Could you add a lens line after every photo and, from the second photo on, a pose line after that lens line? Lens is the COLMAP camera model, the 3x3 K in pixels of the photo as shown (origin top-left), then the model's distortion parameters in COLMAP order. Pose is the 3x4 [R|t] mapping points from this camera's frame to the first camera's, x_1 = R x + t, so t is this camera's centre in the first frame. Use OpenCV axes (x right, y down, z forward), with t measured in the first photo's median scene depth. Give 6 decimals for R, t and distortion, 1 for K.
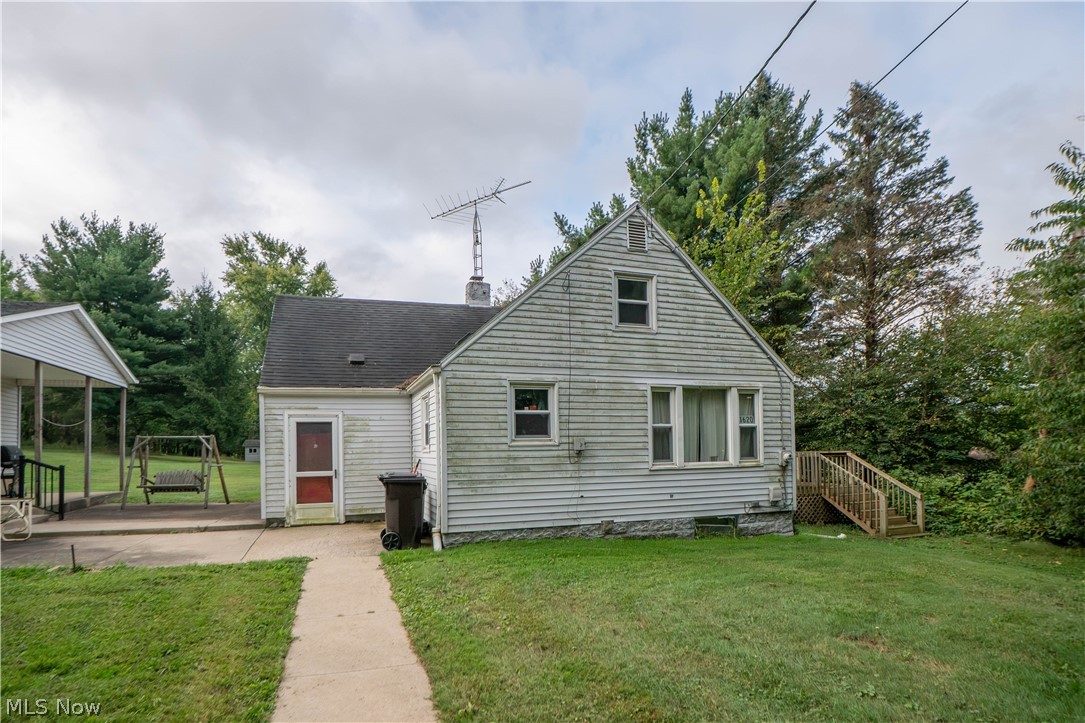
lens RADIAL K [[545.1, 0, 513.1], [0, 545.1, 427.1], [0, 0, 1]] dist [-0.056569, 0.019881]
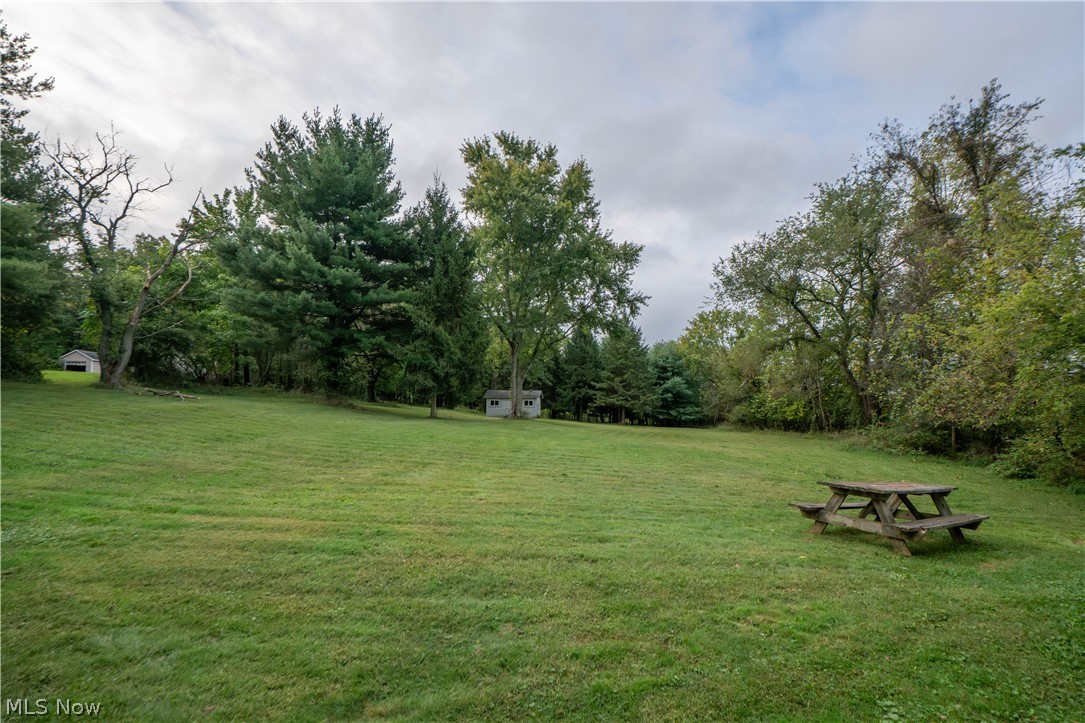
lens RADIAL K [[547.9, 0, 529.0], [0, 547.9, 357.9], [0, 0, 1]] dist [-0.002487, -0.000168]
pose [[0.924110, -0.005310, -0.382090, -0.639430], [-0.010114, 0.999213, -0.038346, 0.036273], [0.381993, 0.039300, 0.923329, 1.379316]]
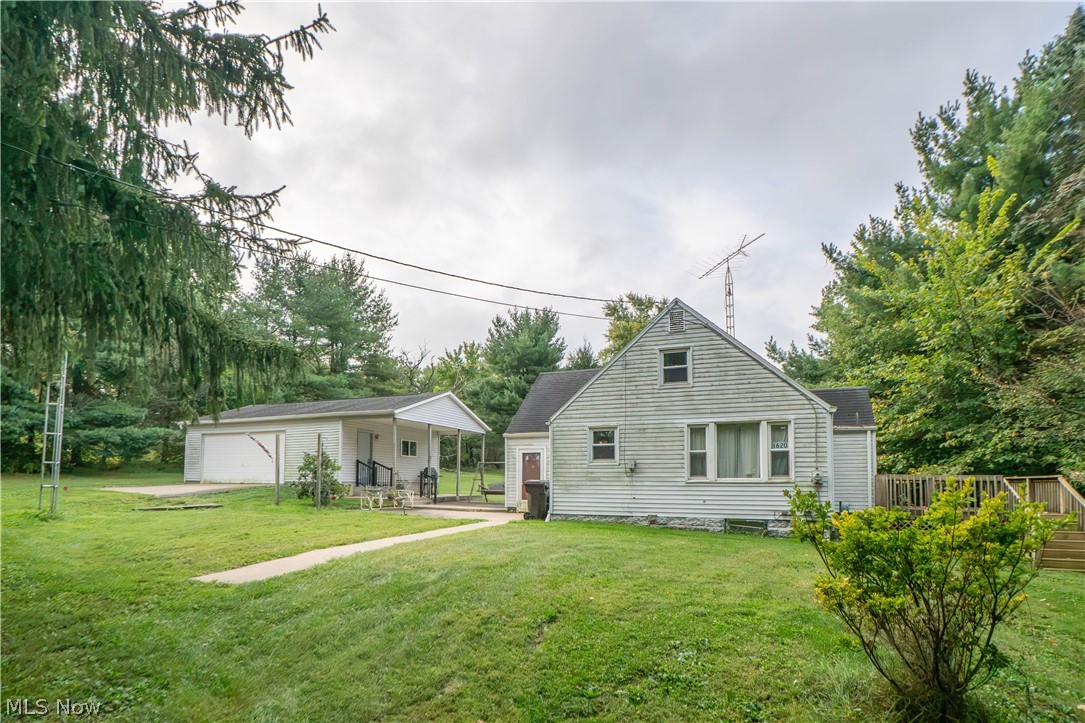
lens RADIAL K [[545.1, 0, 513.1], [0, 545.1, 427.1], [0, 0, 1]] dist [-0.056569, 0.019881]
pose [[0.738259, -0.046255, -0.672929, 0.673671], [0.009647, 0.998268, -0.058035, 0.008522], [0.674448, 0.036353, 0.737427, -0.284180]]
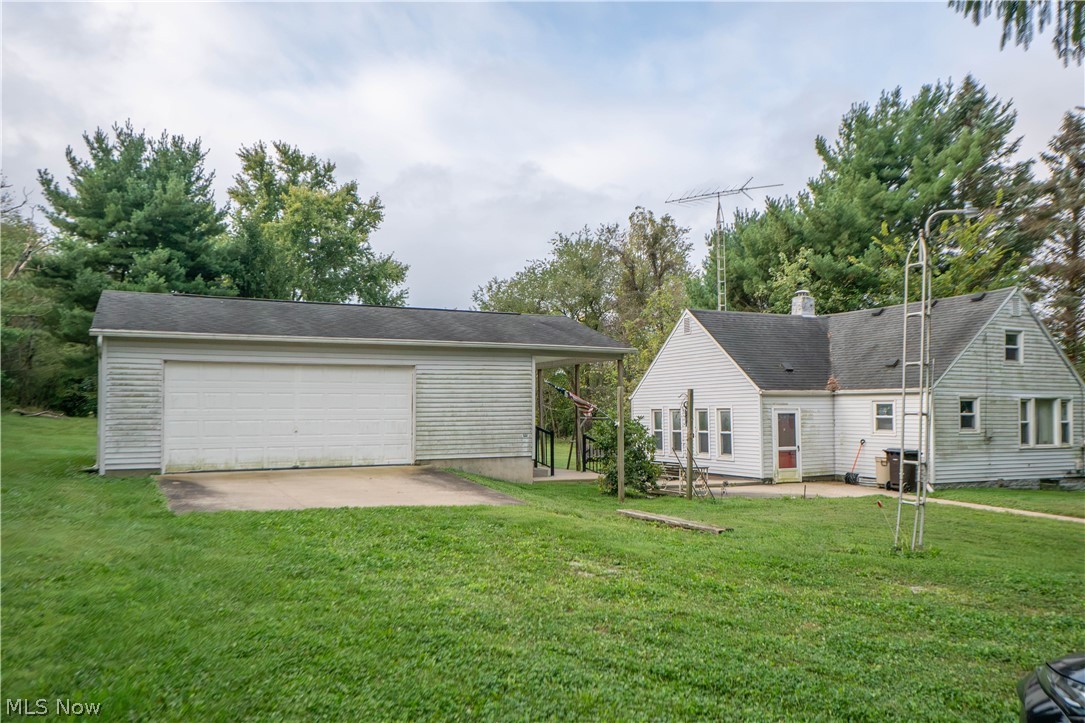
lens RADIAL K [[762.0, 0, 542.8], [0, 762.0, 392.4], [0, 0, 1]] dist [0.001075, 0.000847]
pose [[0.992572, 0.020773, 0.119869, -1.127540], [-0.021952, 0.999723, 0.008516, -0.062436], [-0.119659, -0.011084, 0.992753, -0.869667]]
